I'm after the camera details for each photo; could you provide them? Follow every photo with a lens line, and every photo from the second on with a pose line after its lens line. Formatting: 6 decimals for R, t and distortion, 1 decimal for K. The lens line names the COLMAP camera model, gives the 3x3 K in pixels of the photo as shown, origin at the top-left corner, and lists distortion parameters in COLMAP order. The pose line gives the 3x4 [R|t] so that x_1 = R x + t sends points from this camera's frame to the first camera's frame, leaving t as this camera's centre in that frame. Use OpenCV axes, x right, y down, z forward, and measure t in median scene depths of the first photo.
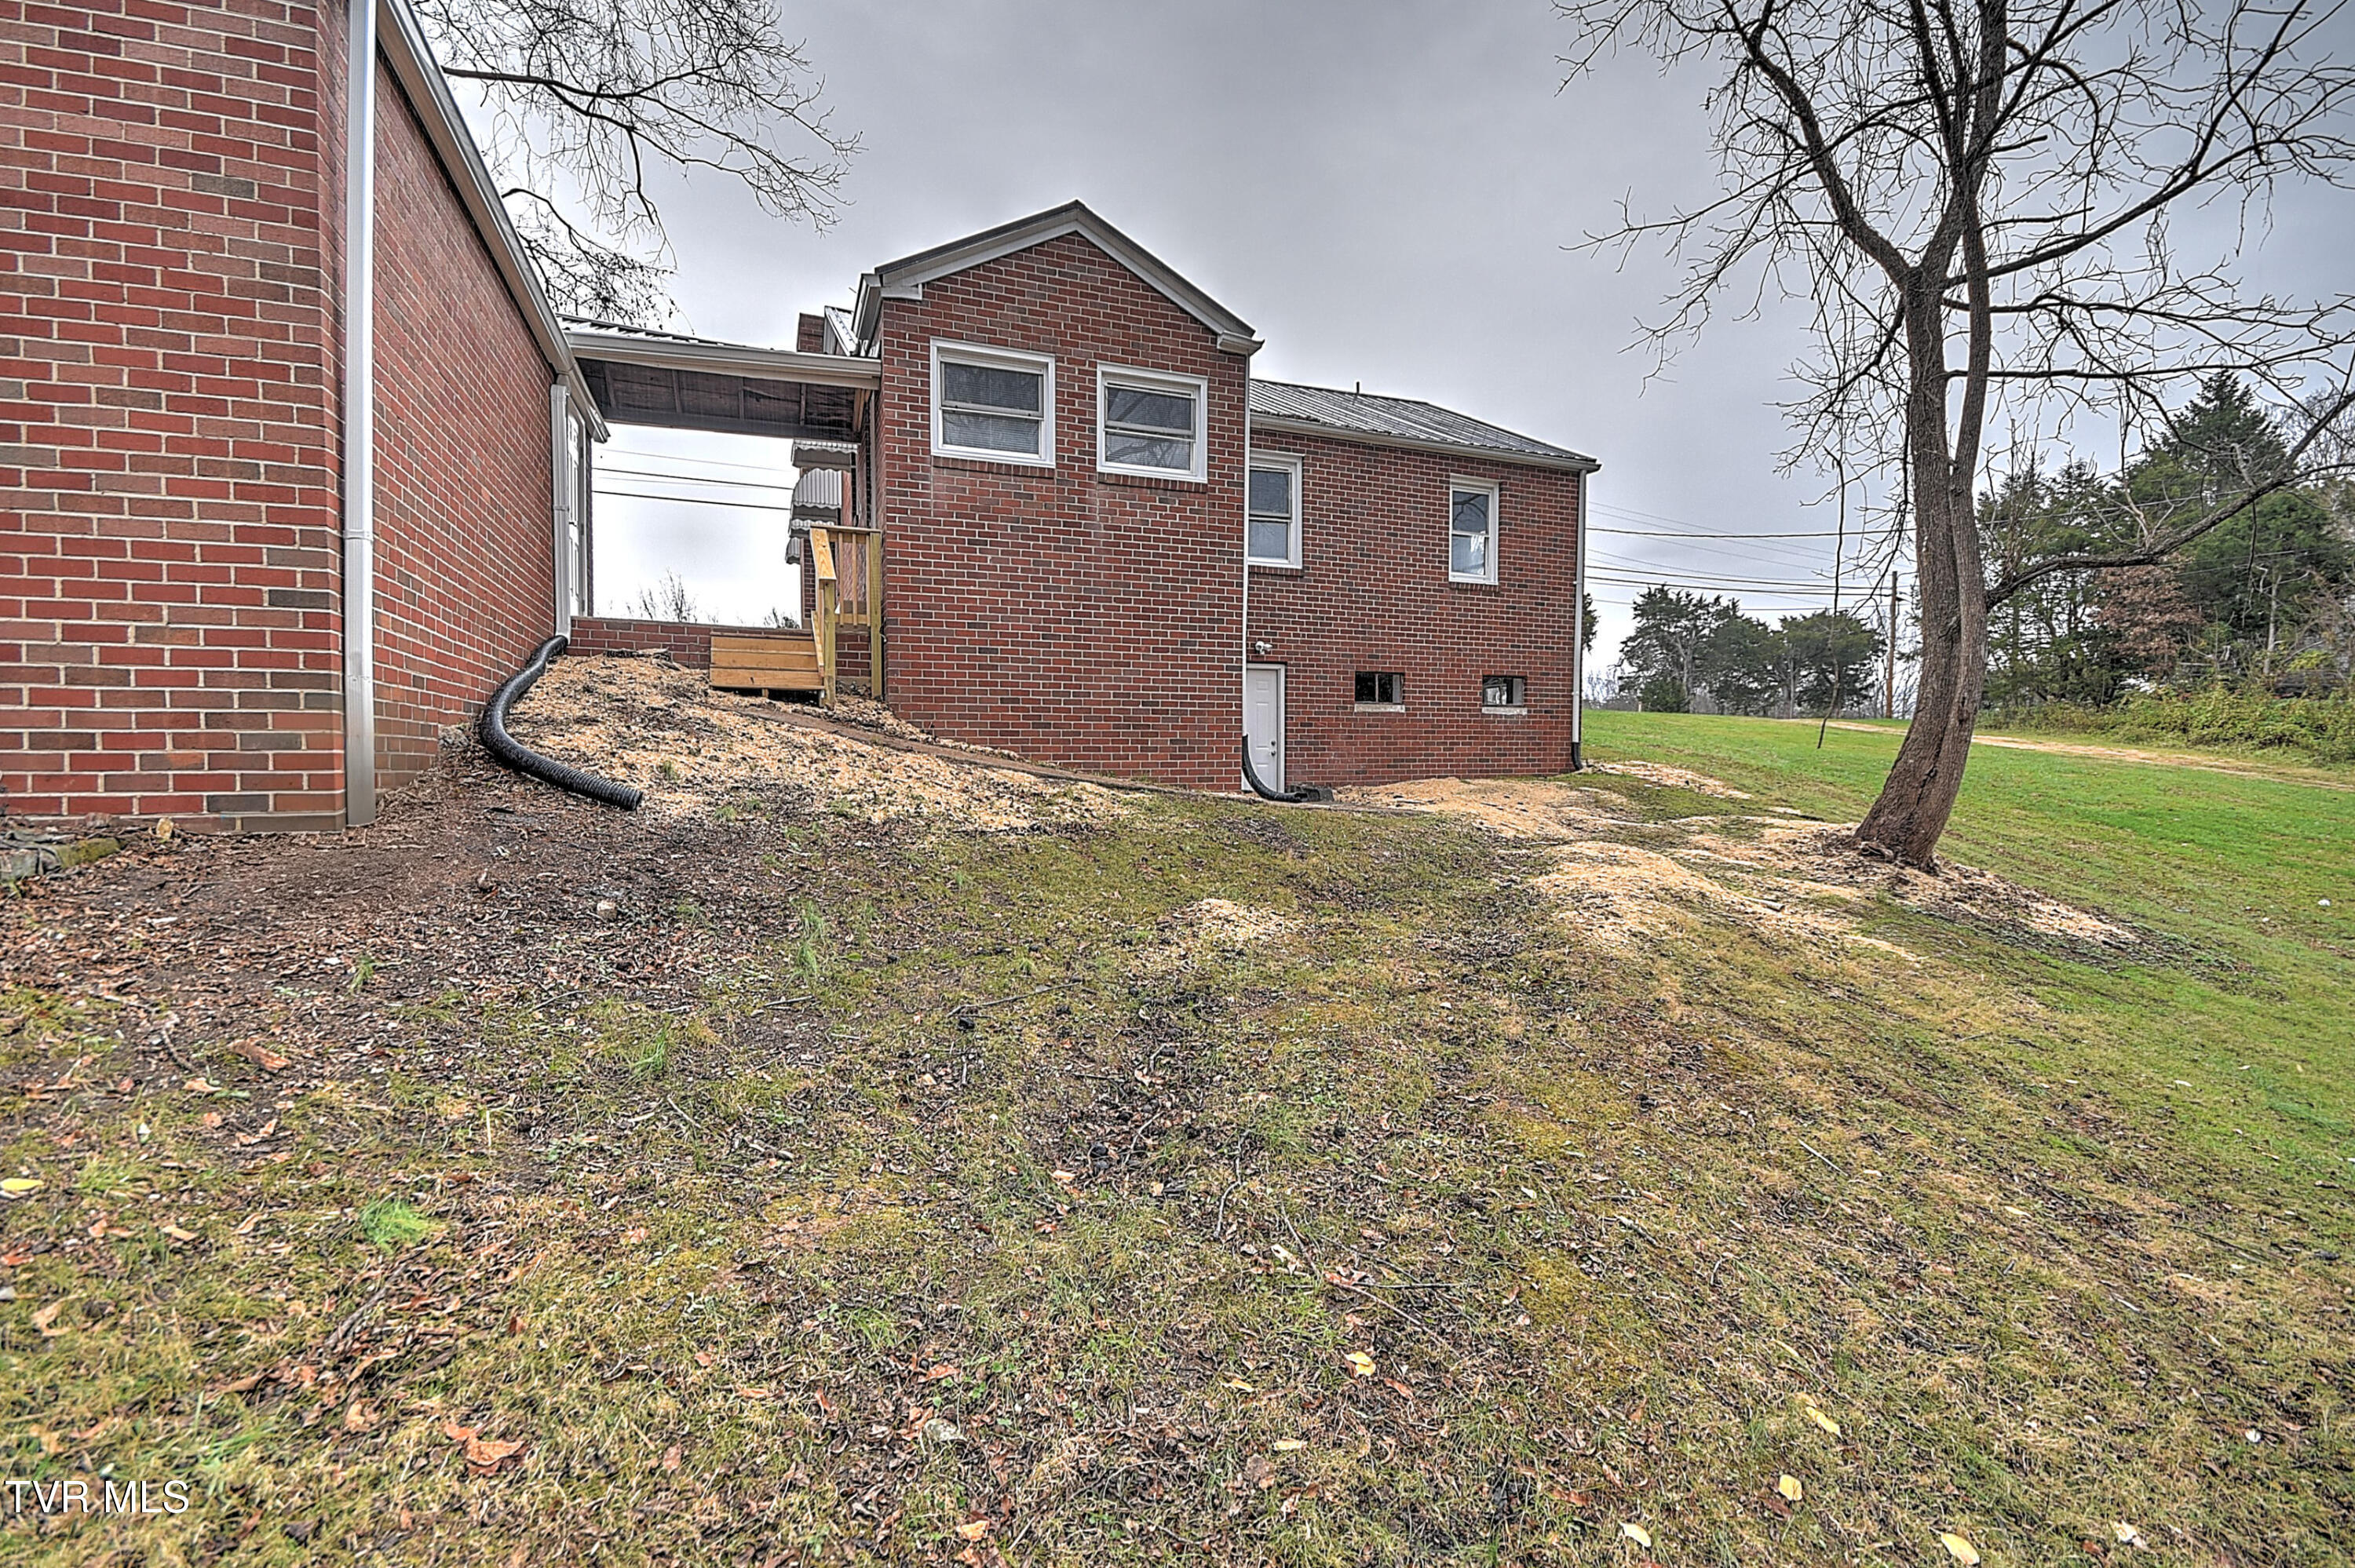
lens RADIAL K [[1054.0, 0, 1185.9], [0, 1054.0, 781.7], [0, 0, 1]] dist [0.027646, -0.000788]
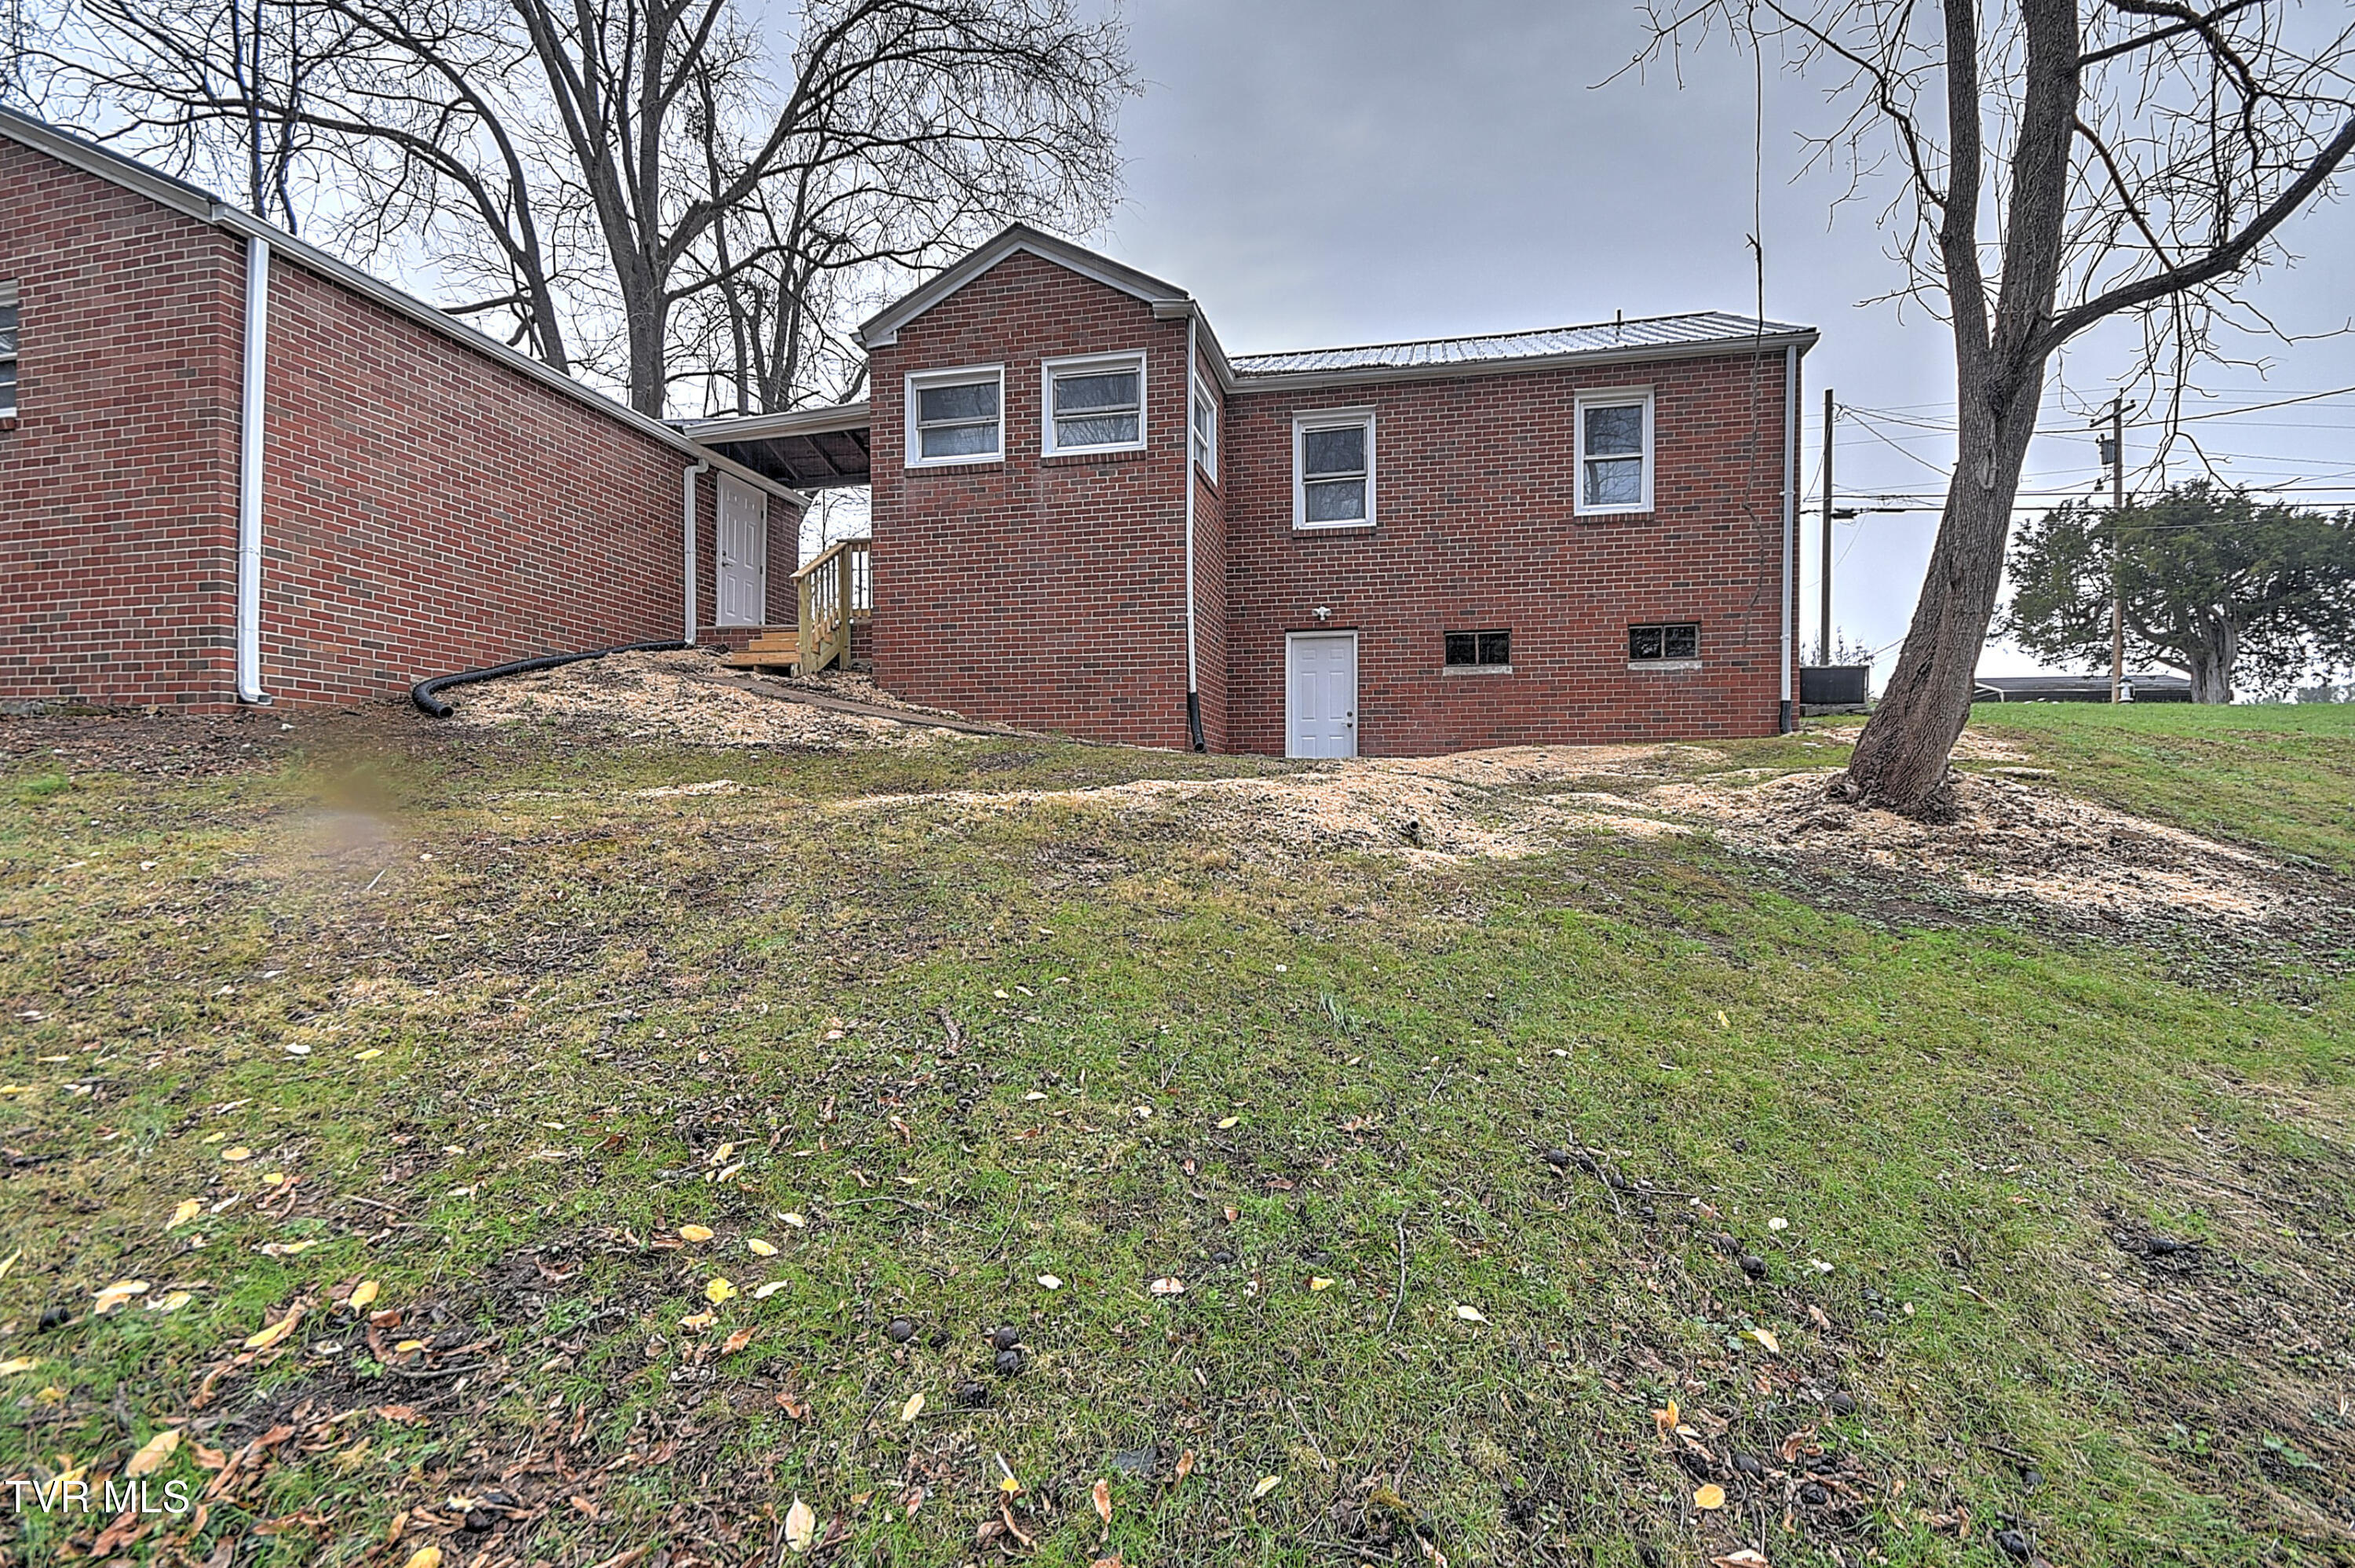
lens RADIAL K [[1053.4, 0, 1176.6], [0, 1053.4, 806.4], [0, 0, 1]] dist [0.017960, -0.000014]
pose [[0.828610, -0.002238, -0.559822, 0.647972], [-0.012614, 0.999663, -0.022667, 0.093446], [0.559684, 0.025843, 0.828303, 0.175930]]
